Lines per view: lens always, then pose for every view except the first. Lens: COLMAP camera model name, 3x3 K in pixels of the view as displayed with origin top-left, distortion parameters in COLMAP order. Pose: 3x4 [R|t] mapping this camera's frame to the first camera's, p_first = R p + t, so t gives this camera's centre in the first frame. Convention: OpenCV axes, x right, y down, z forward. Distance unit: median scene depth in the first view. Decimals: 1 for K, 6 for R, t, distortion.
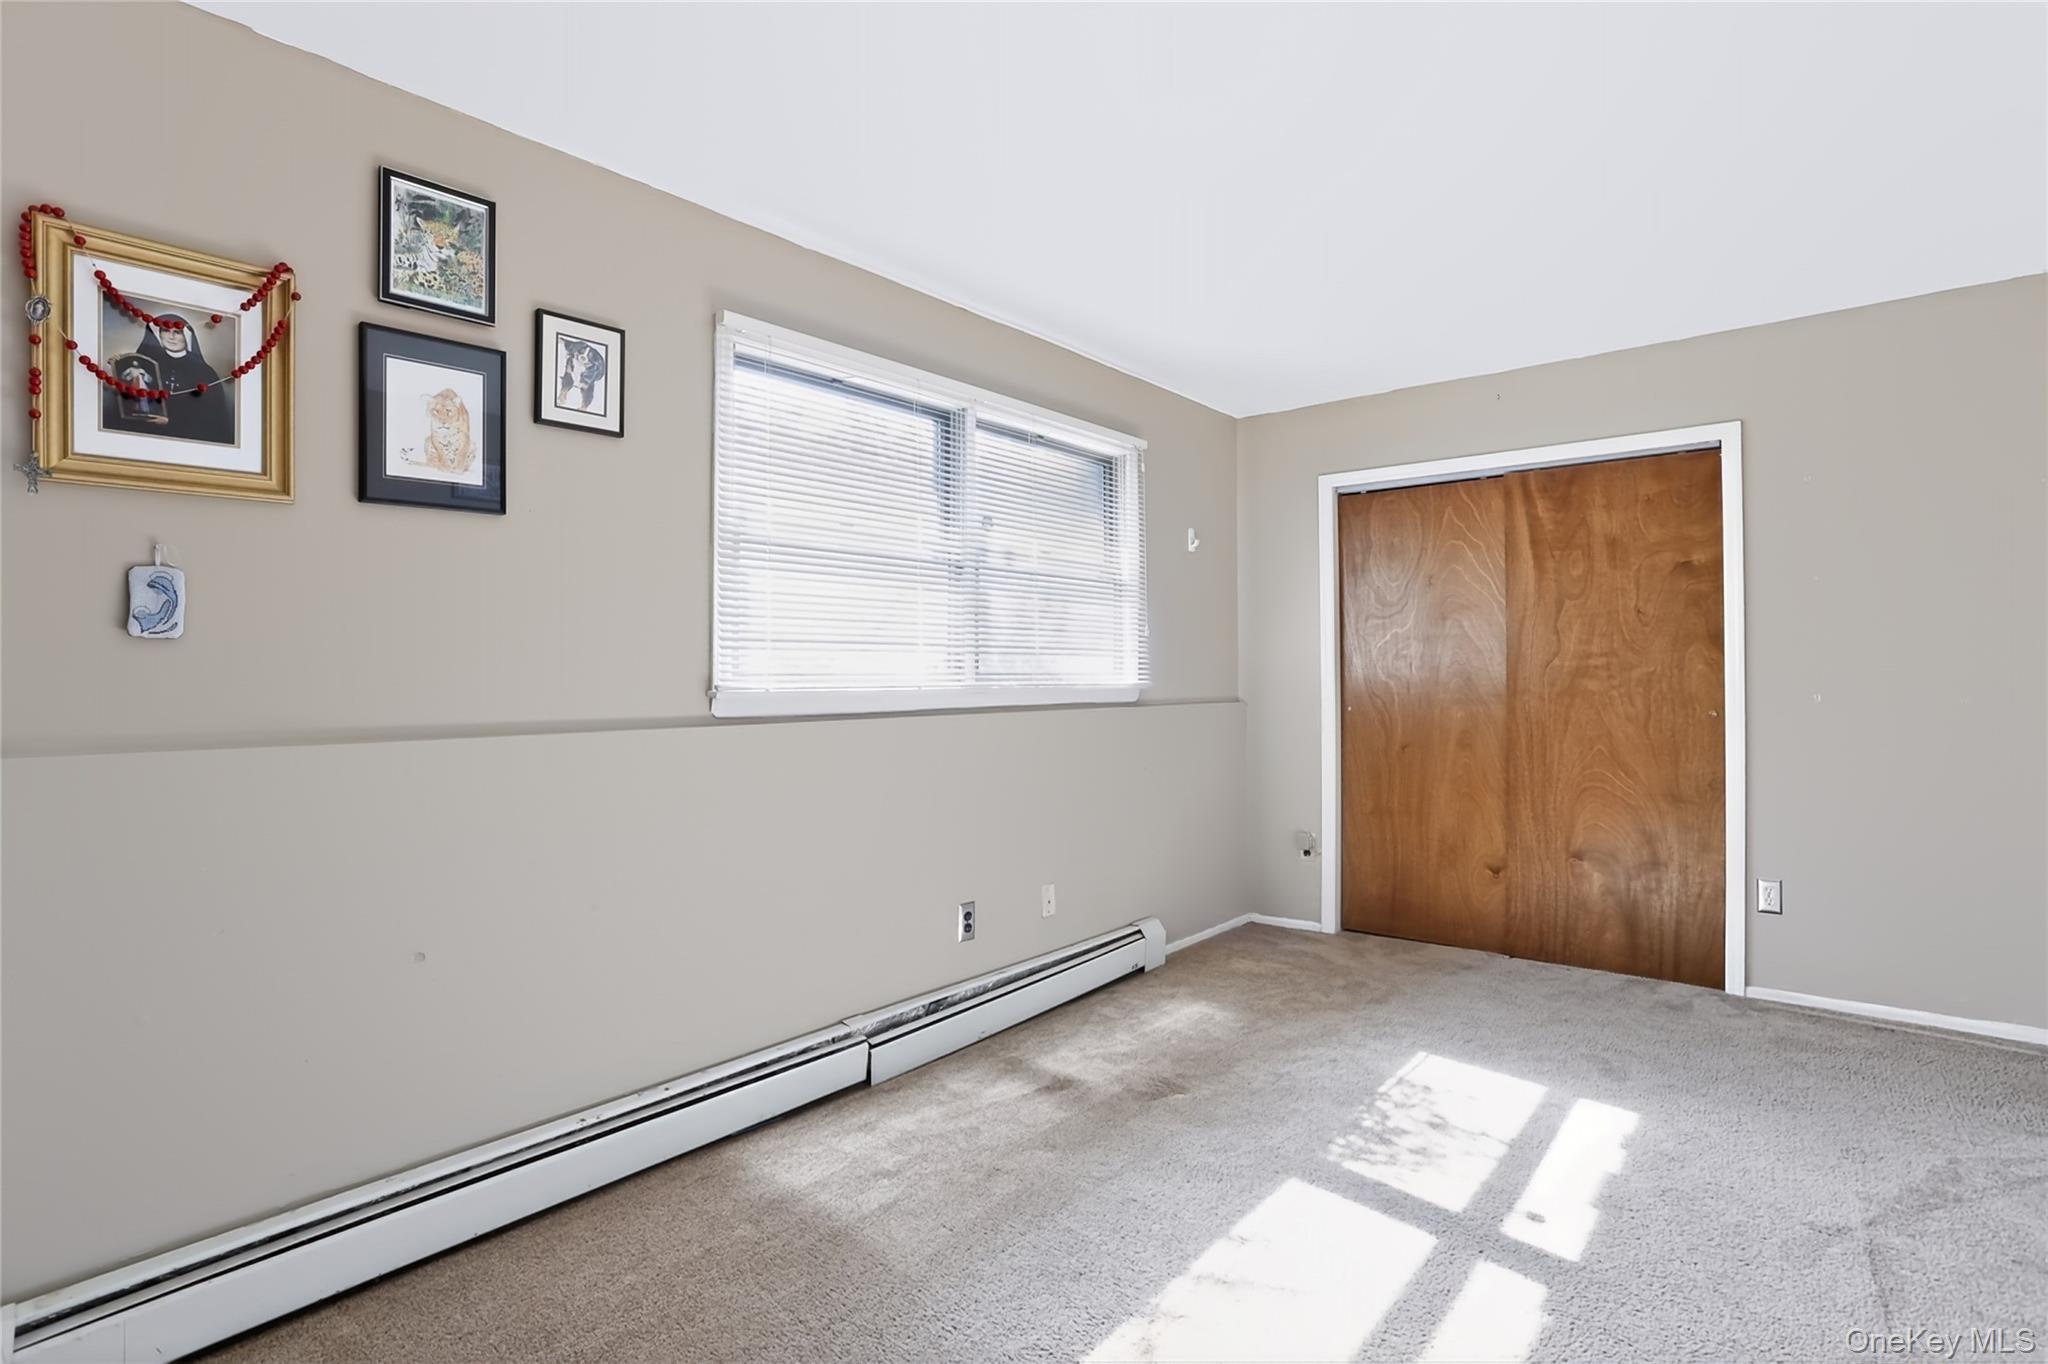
lens RADIAL K [[987.3, 0, 1024.0], [0, 987.3, 682.0], [0, 0, 1]] dist [-0.079948, 0.030199]
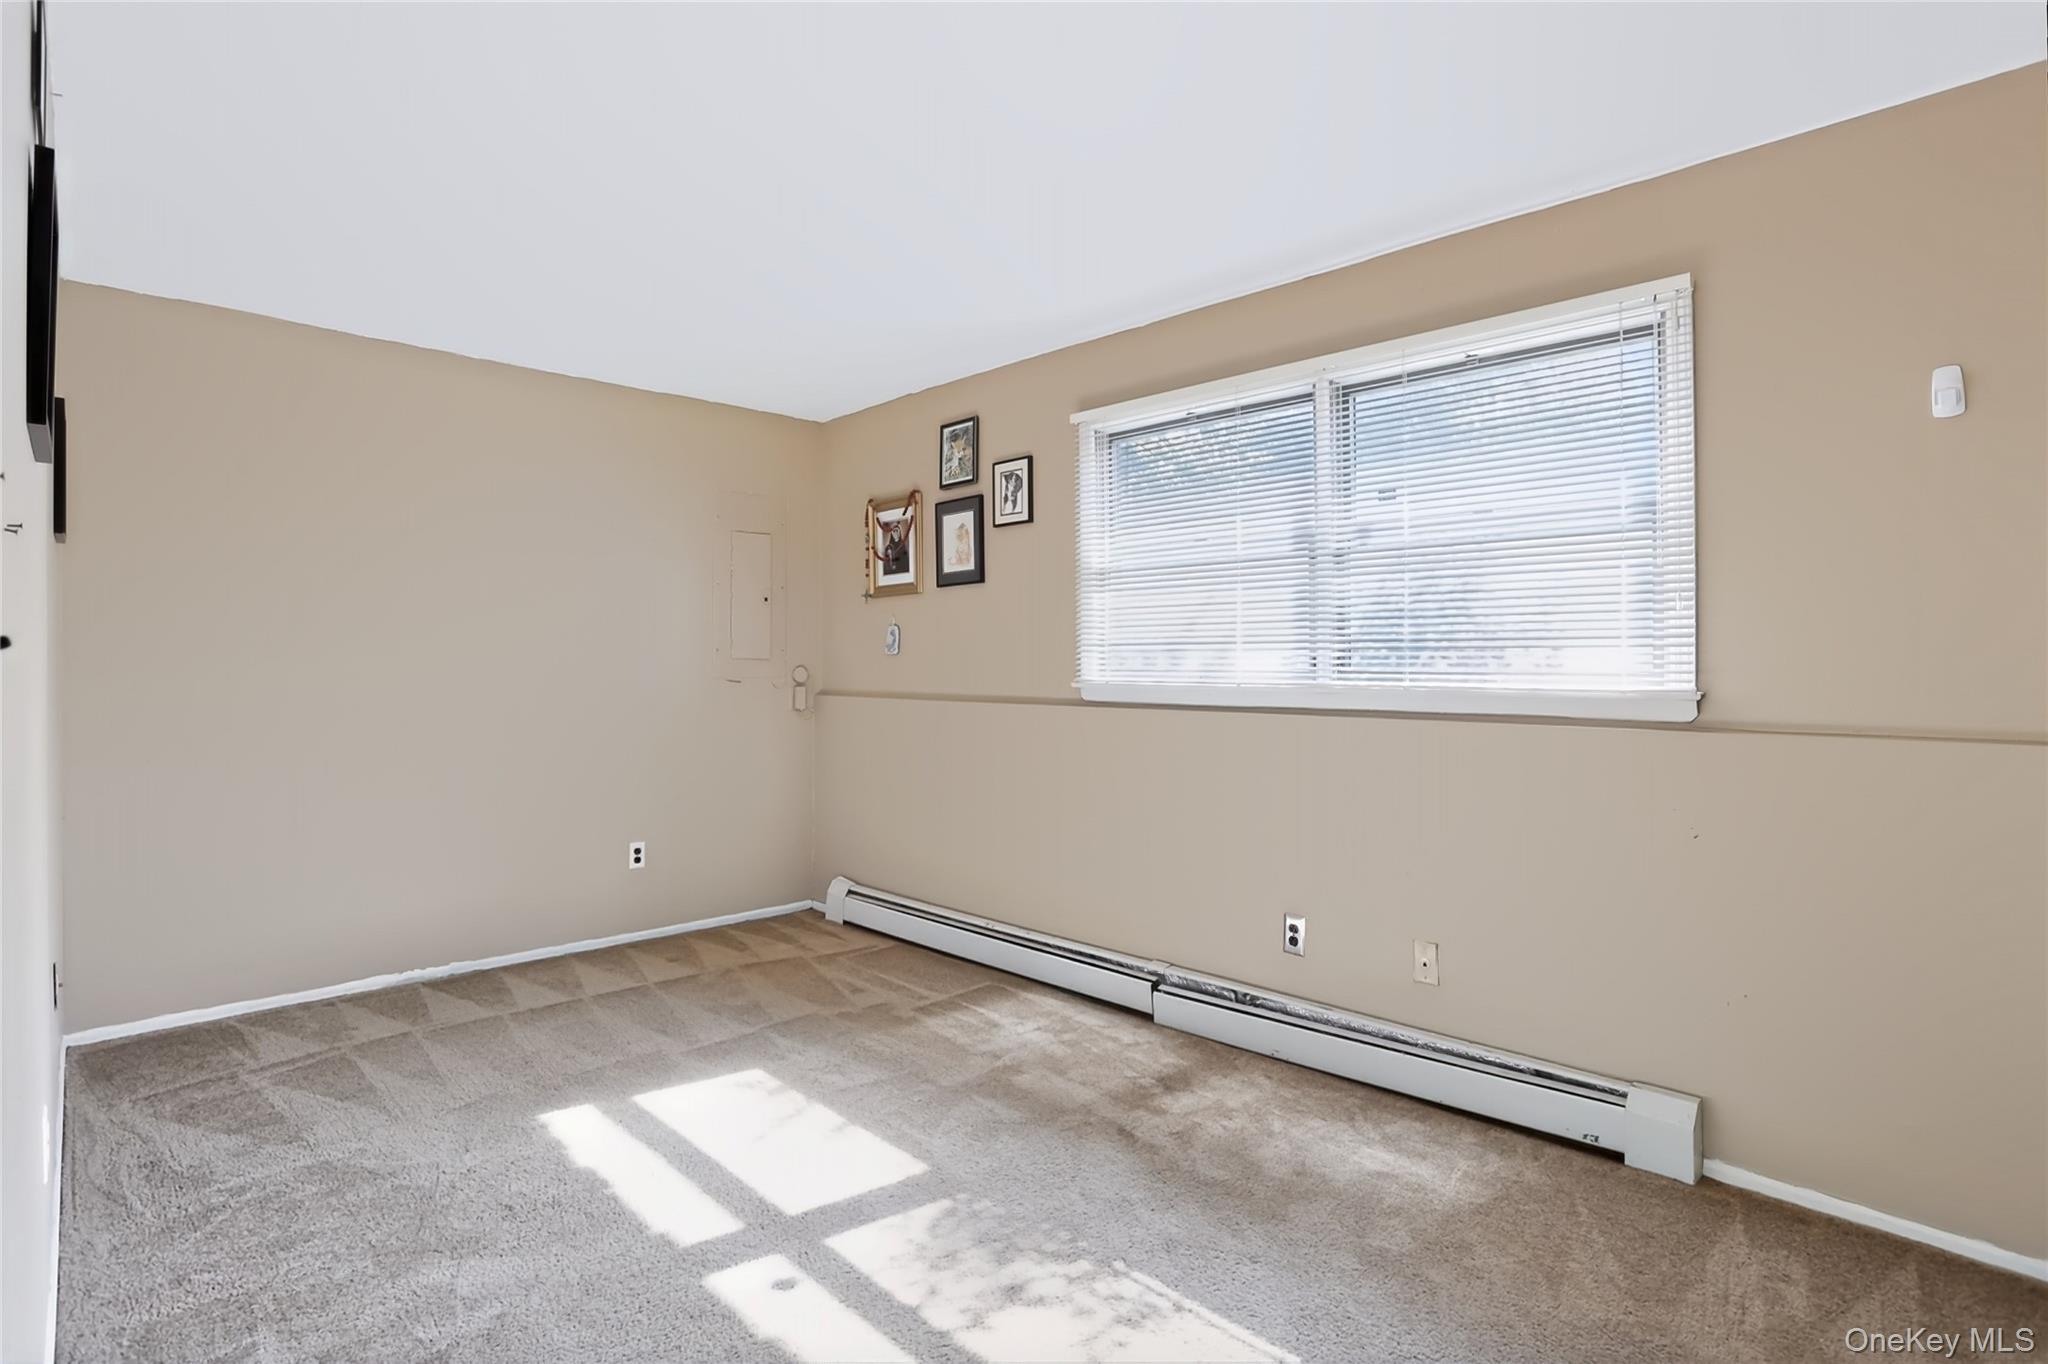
lens RADIAL K [[987.3, 0, 1024.0], [0, 987.3, 682.0], [0, 0, 1]] dist [-0.079948, 0.030199]
pose [[-0.076814, 0.024324, -0.996749, 1.257207], [-0.005024, 0.999680, 0.024783, -0.028952], [0.997033, 0.006912, -0.076667, 1.149761]]
